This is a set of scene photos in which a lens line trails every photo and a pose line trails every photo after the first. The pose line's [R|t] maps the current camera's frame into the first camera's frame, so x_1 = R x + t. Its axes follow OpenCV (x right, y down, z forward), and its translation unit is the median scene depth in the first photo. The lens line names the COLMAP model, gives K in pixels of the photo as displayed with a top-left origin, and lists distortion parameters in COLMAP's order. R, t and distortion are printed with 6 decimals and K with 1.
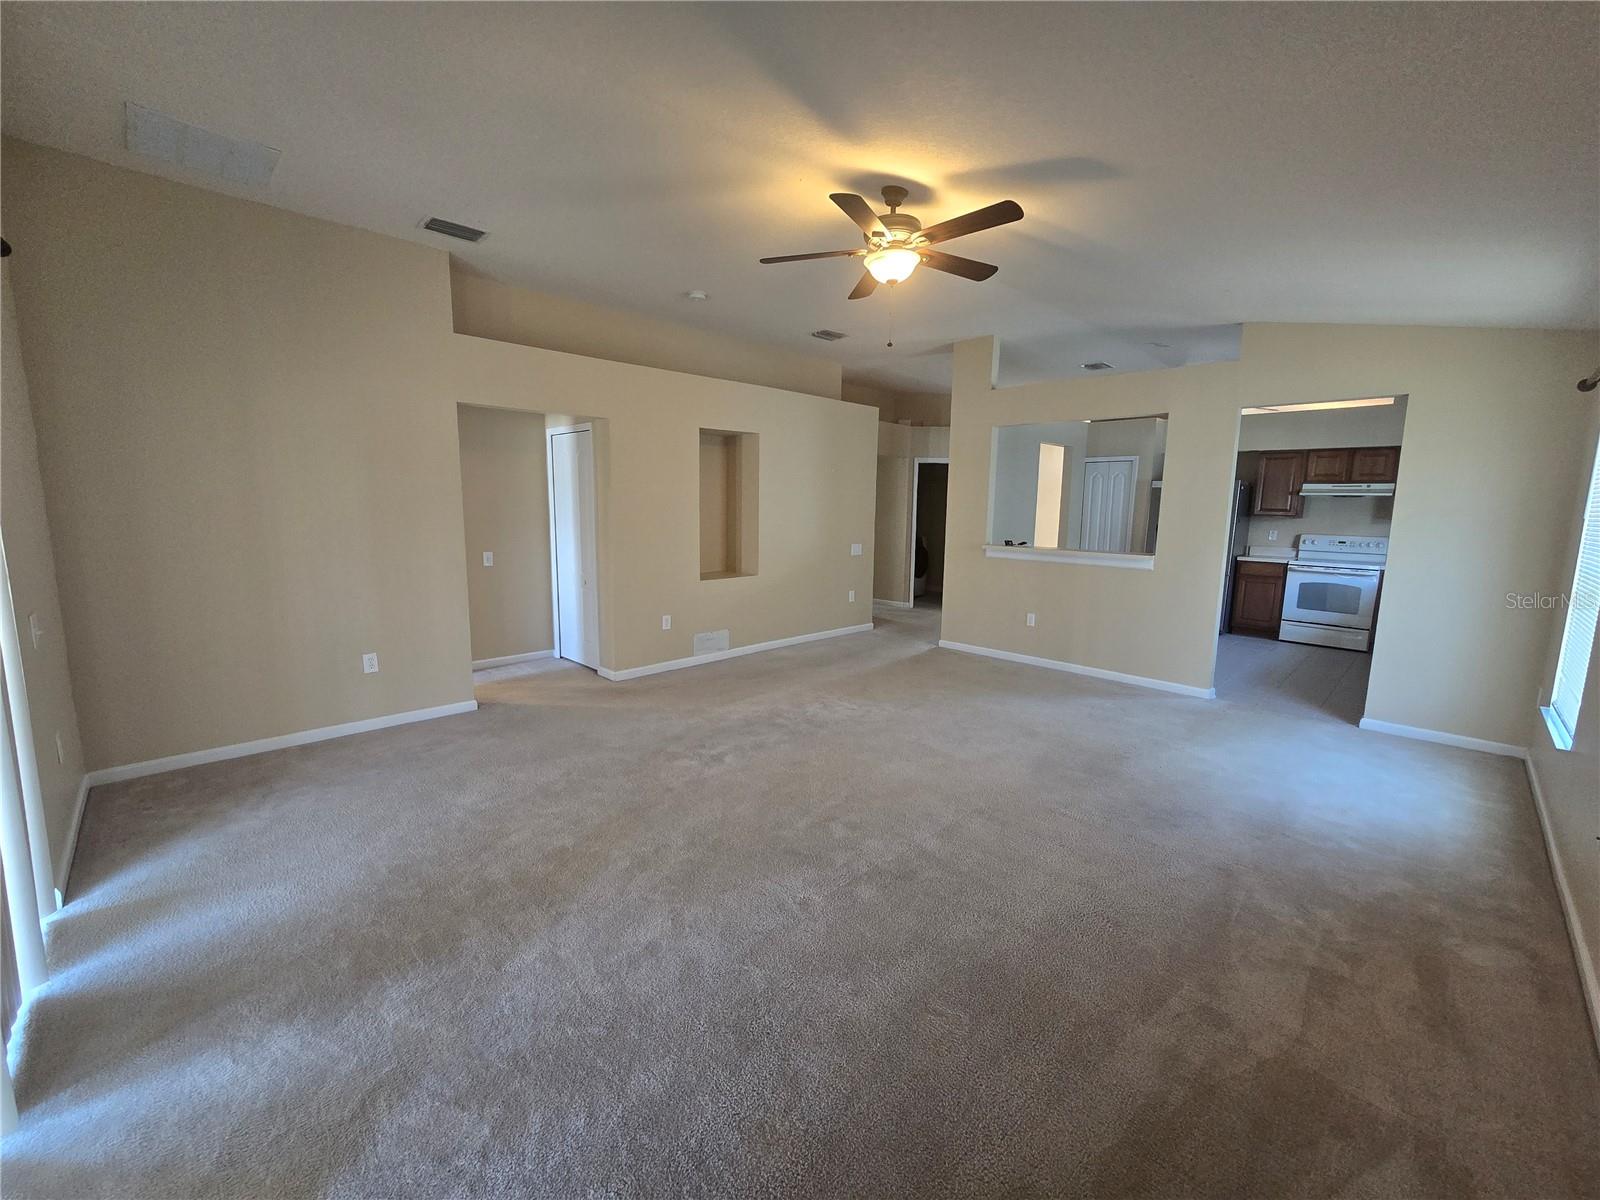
lens RADIAL K [[652.6, 0, 796.8], [0, 652.6, 599.2], [0, 0, 1]] dist [-0.001846, 0.000364]
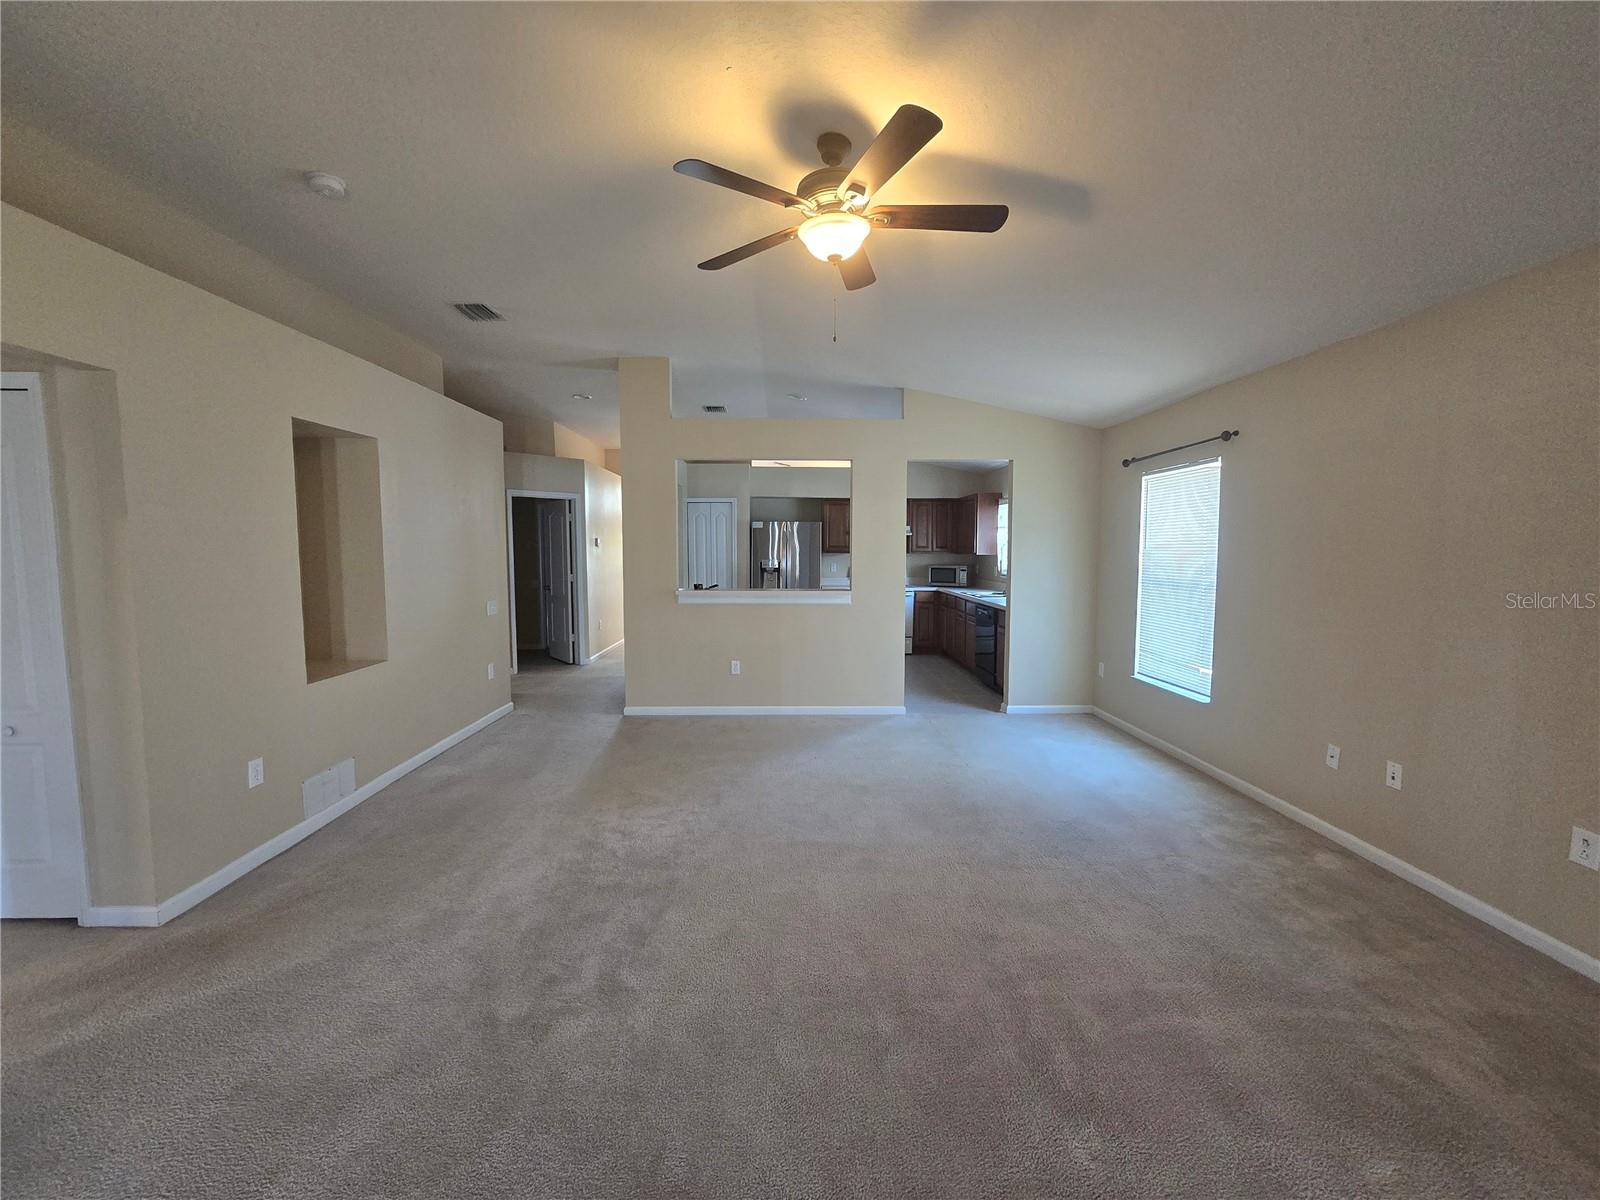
lens RADIAL K [[652.6, 0, 791.7], [0, 652.6, 603.0], [0, 0, 1]] dist [-0.001846, 0.000364]
pose [[0.691693, -0.076379, 0.718141, -0.285355], [0.115650, 0.993273, -0.005750, -0.051690], [-0.712871, 0.087030, 0.695874, 0.327318]]
